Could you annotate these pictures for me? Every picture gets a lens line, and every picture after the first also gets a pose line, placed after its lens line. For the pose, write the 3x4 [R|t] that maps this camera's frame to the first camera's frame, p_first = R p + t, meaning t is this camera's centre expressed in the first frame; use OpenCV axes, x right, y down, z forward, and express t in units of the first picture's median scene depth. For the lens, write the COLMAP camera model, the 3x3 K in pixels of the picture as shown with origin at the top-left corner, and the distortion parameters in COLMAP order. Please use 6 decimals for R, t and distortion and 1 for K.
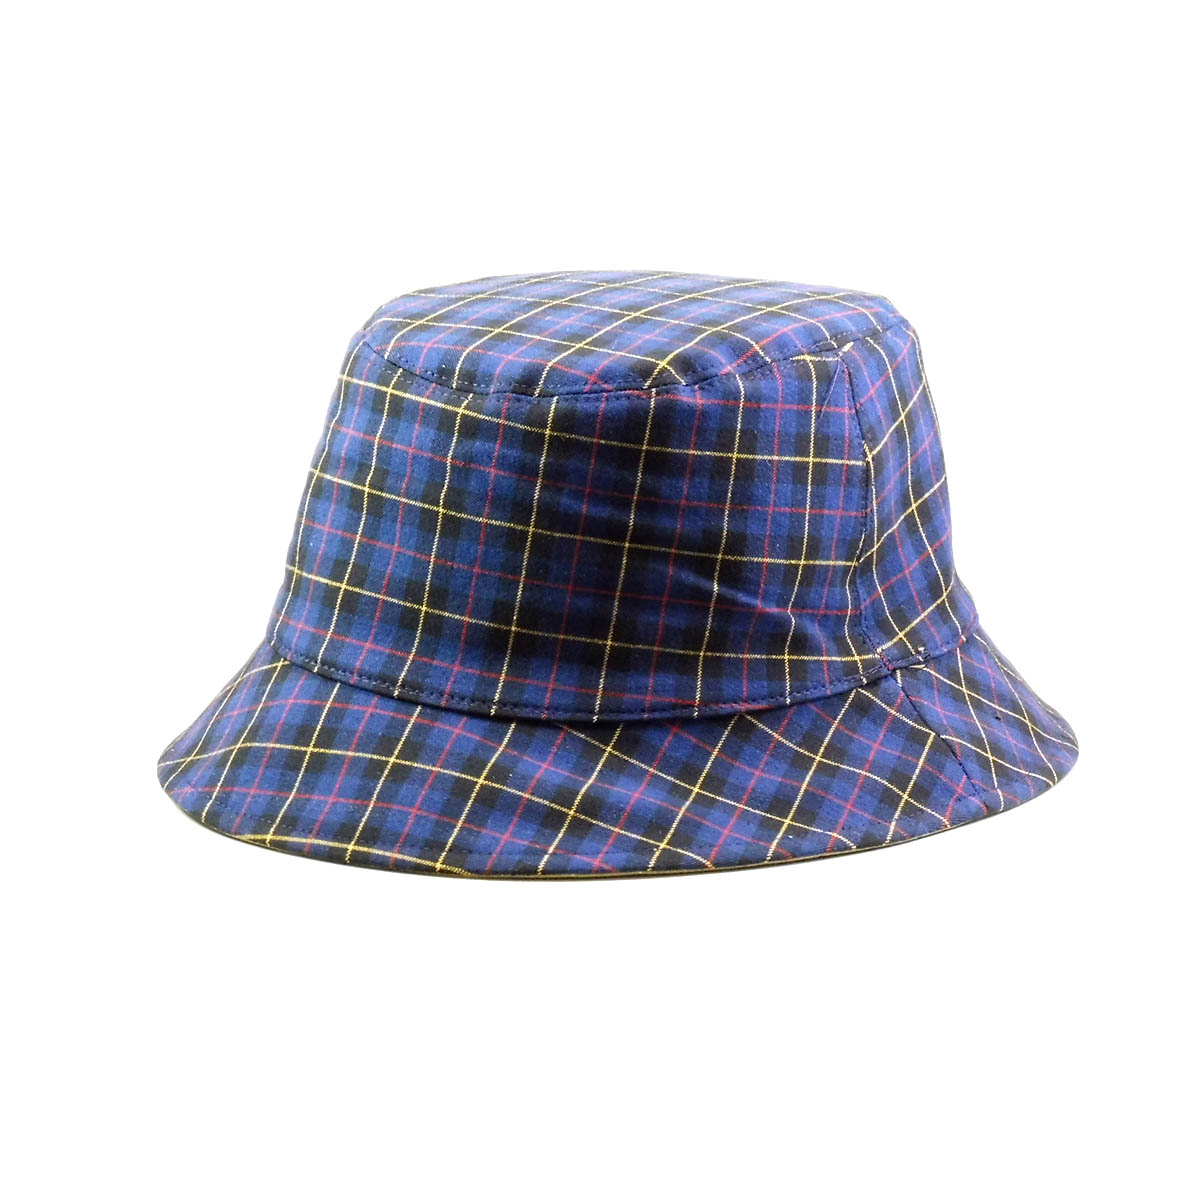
lens RADIAL K [[4051.2, 0, 605.0], [0, 4051.2, 599.8], [0, 0, 1]] dist [0.516223, 0.000000]
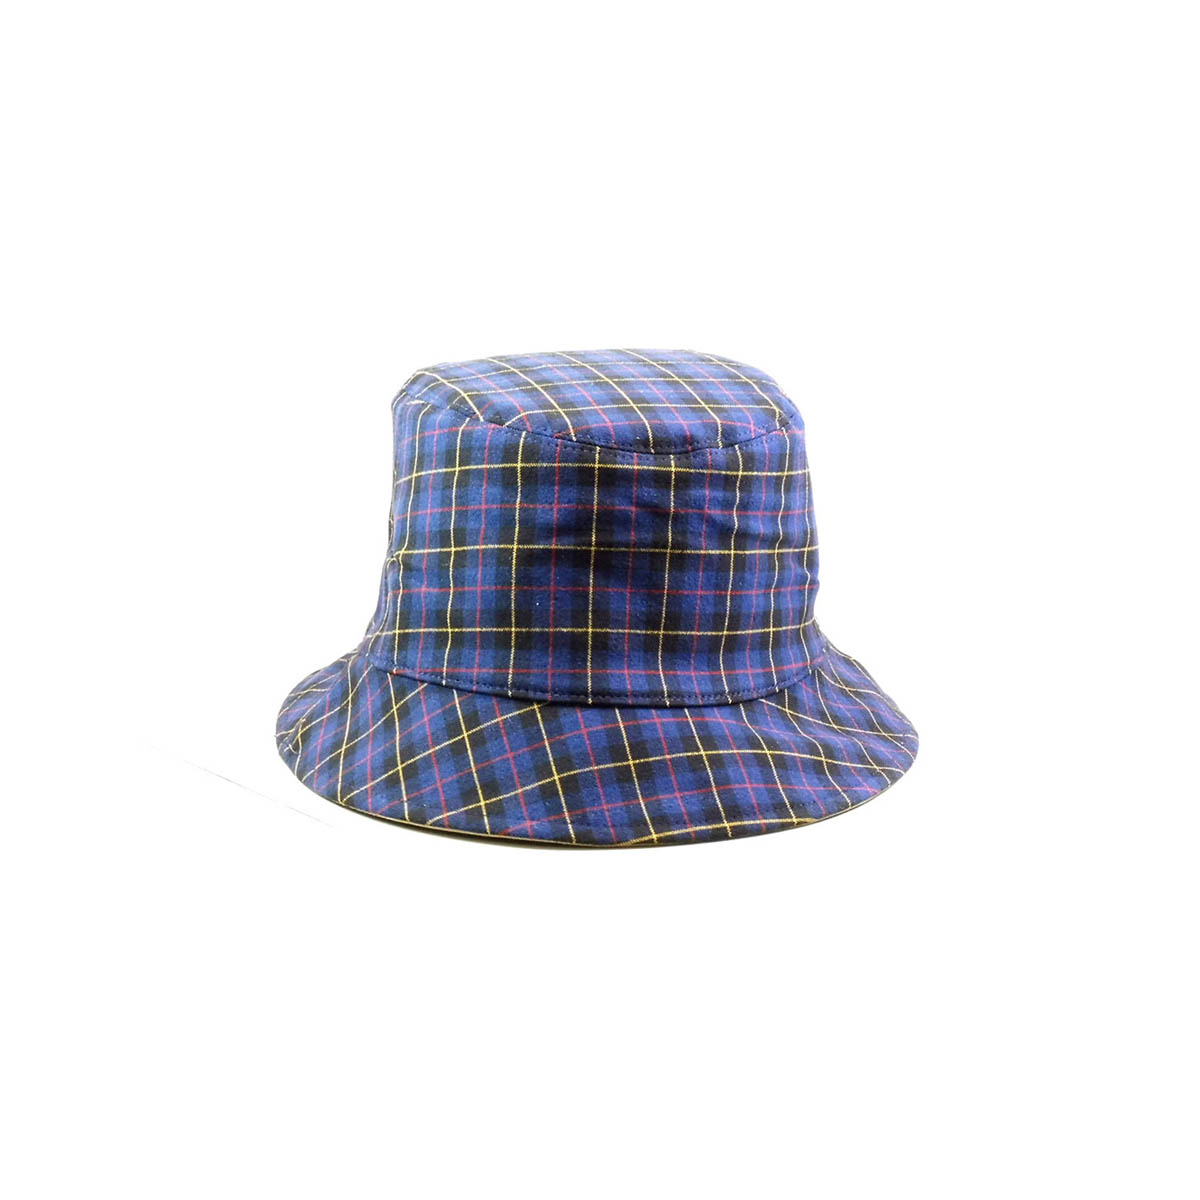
lens RADIAL K [[3208.6, 0, 588.5], [0, 3208.6, 601.2], [0, 0, 1]] dist [0.510174, 0.000000]
pose [[0.630145, -0.182637, 0.754693, -0.801553], [0.178549, 0.979981, 0.088074, -0.098102], [-0.755670, 0.079251, 0.650140, 0.380046]]
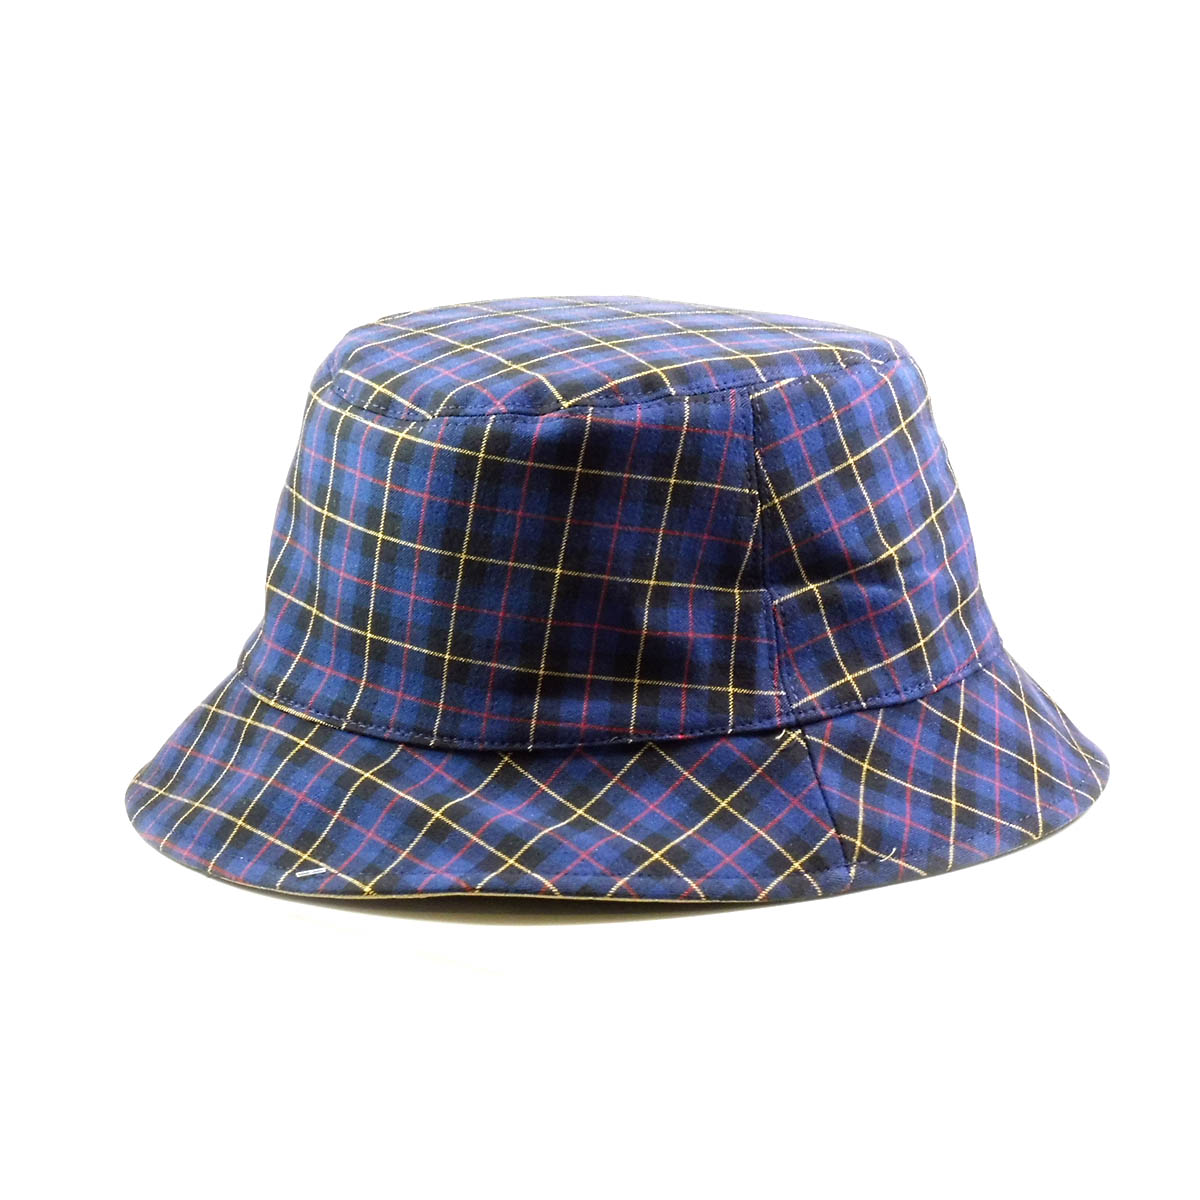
lens RADIAL K [[4051.2, 0, 598.8], [0, 4051.2, 605.5], [0, 0, 1]] dist [0.516223, 0.000000]
pose [[-0.908616, -0.111862, 0.402374, -0.416163], [0.080510, 0.898473, 0.431584, -0.465681], [-0.409800, 0.424539, -0.807360, 1.933724]]
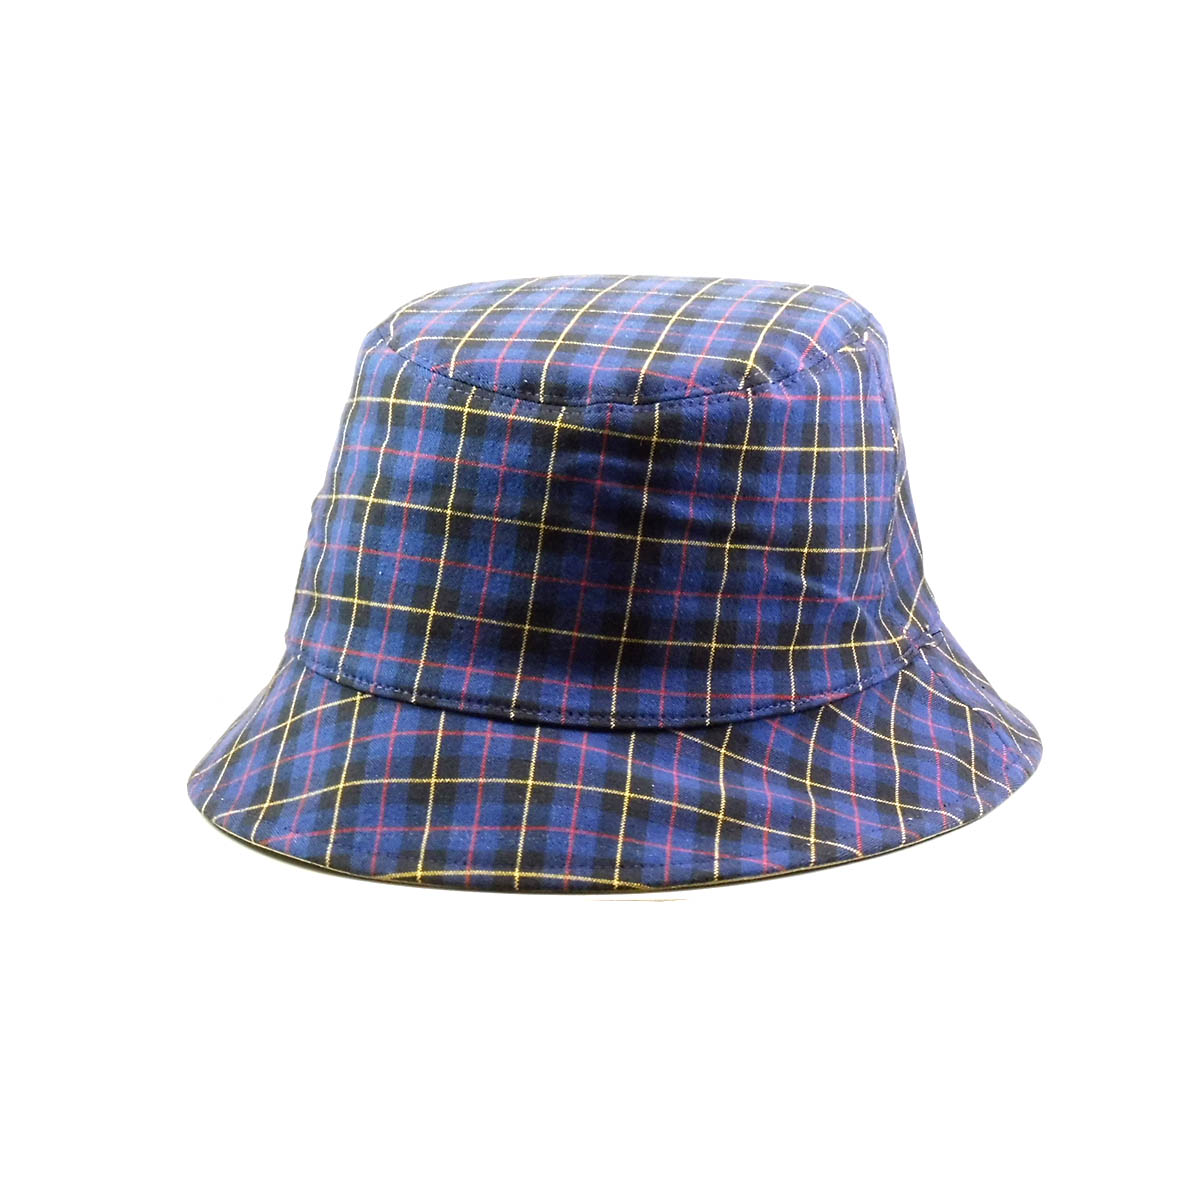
lens RADIAL K [[4051.2, 0, 605.9], [0, 4051.2, 600.9], [0, 0, 1]] dist [0.516223, 0.000000]
pose [[0.933870, -0.084204, 0.347558, -0.370404], [0.083463, 0.996364, 0.017131, -0.019597], [-0.347737, 0.013010, 0.937502, 0.069957]]
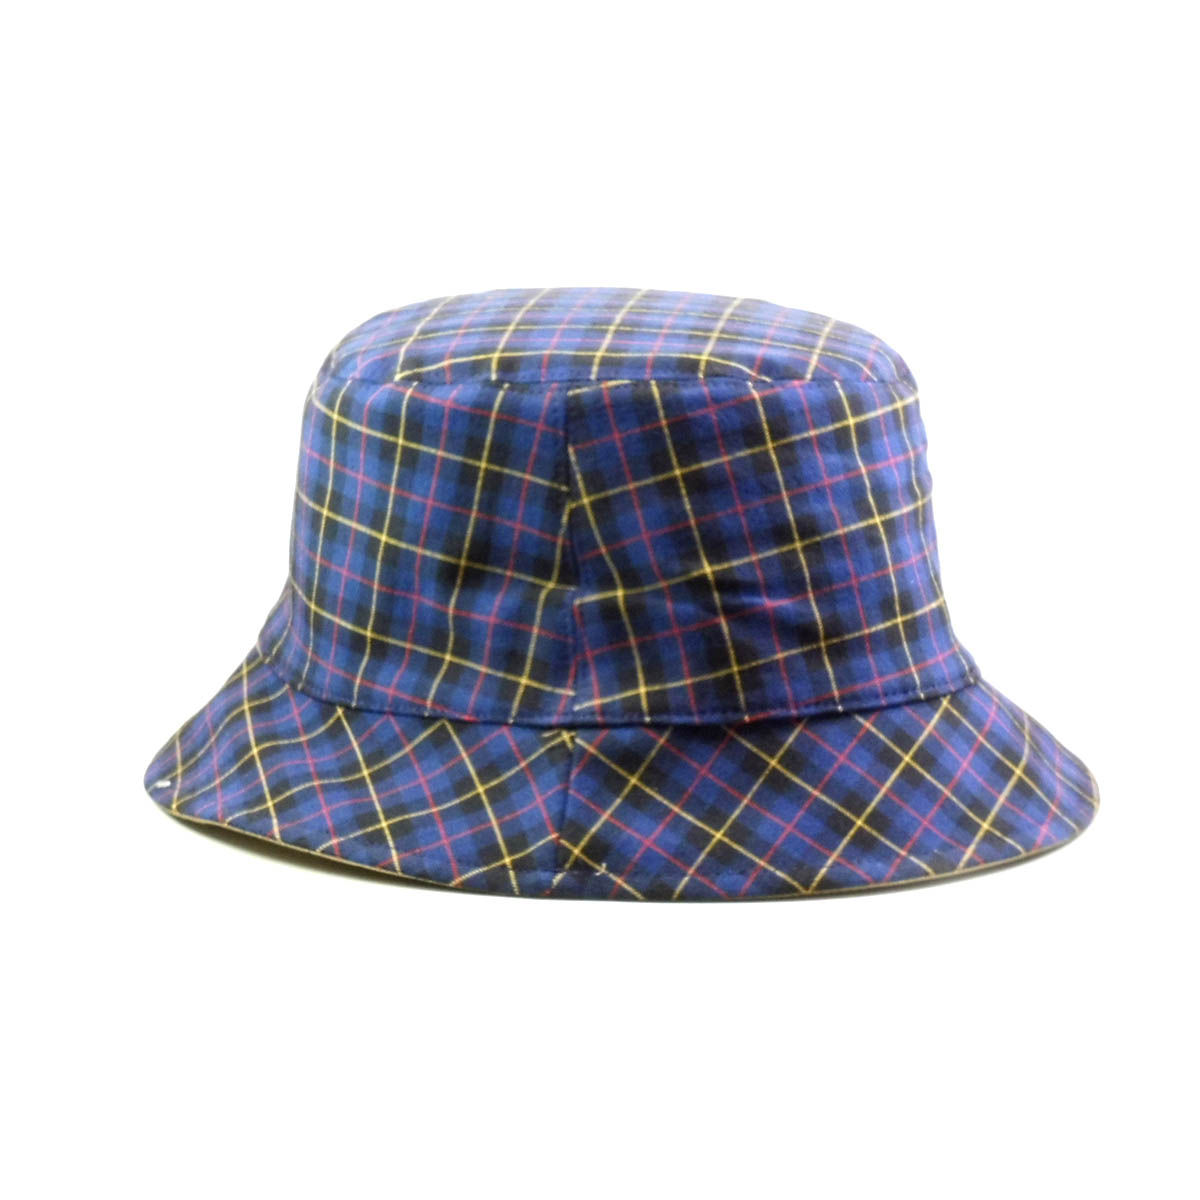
lens RADIAL K [[4051.2, 0, 594.7], [0, 4051.2, 596.6], [0, 0, 1]] dist [0.516223, 0.000000]
pose [[-0.425584, -0.216439, 0.878654, -0.928309], [0.198392, 0.925036, 0.323957, -0.353230], [-0.882904, 0.312189, -0.350741, 1.451674]]
